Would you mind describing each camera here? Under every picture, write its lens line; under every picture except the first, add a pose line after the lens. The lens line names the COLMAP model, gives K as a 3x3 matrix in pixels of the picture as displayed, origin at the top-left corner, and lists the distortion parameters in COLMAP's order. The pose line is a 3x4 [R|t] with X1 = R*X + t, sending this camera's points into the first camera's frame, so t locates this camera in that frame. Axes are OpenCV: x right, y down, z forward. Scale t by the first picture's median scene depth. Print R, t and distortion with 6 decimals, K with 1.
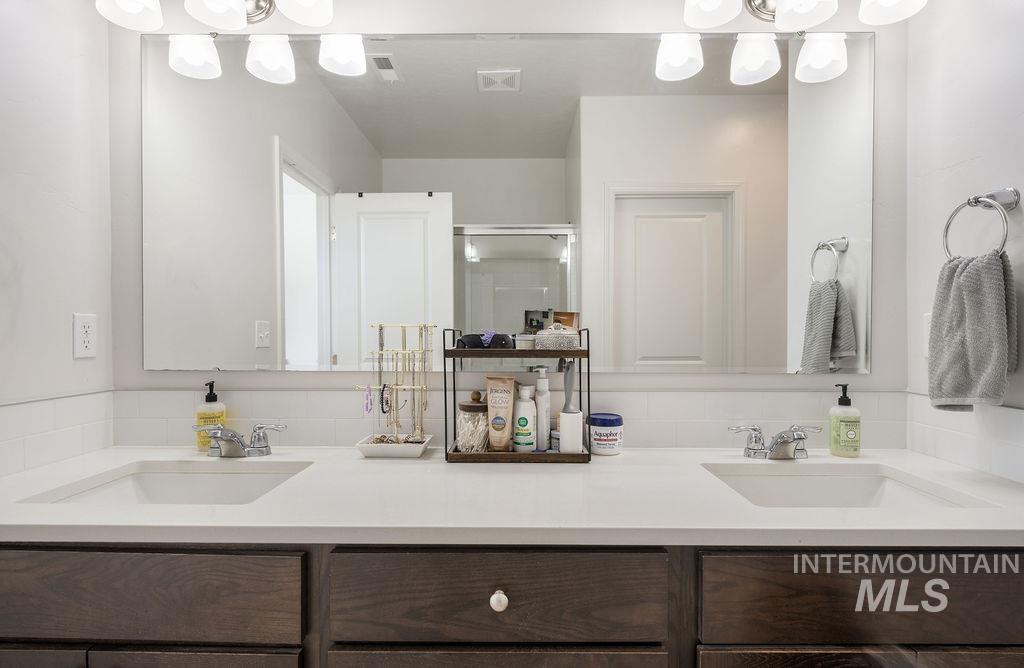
lens RADIAL K [[516.4, 0, 512.0], [0, 516.4, 334.0], [0, 0, 1]] dist [-0.001028, 0.000754]
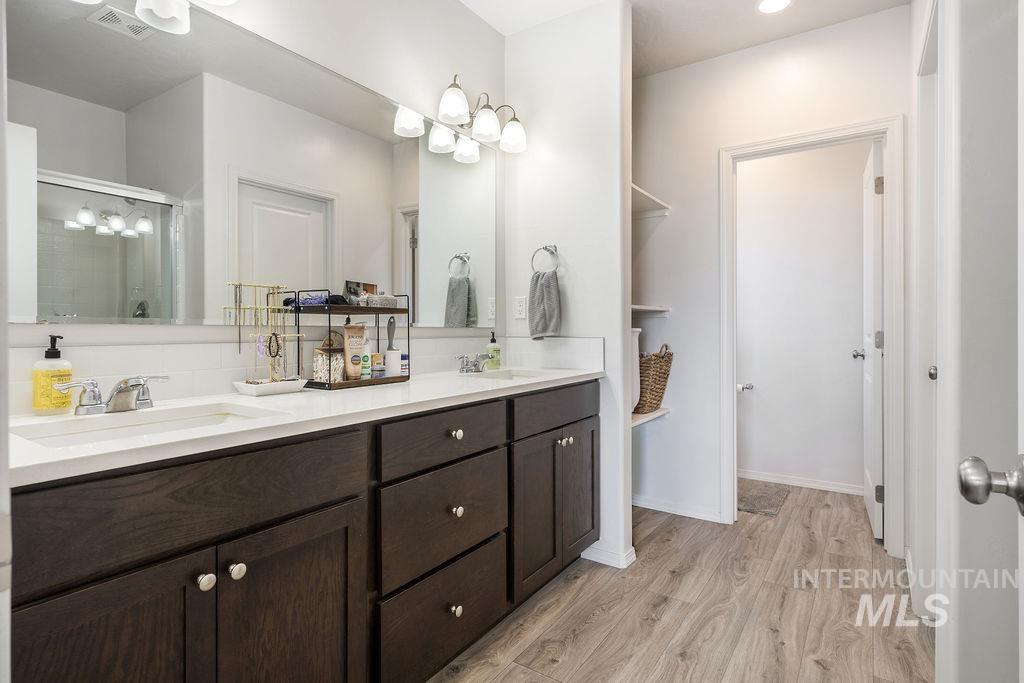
lens RADIAL K [[523.0, 0, 512.4], [0, 523.0, 320.0], [0, 0, 1]] dist [-0.000239, -0.000318]
pose [[0.549383, 0.013823, 0.835457, -0.968582], [-0.002178, 0.999883, -0.015111, 0.084970], [-0.835568, 0.006482, 0.549349, -0.130652]]
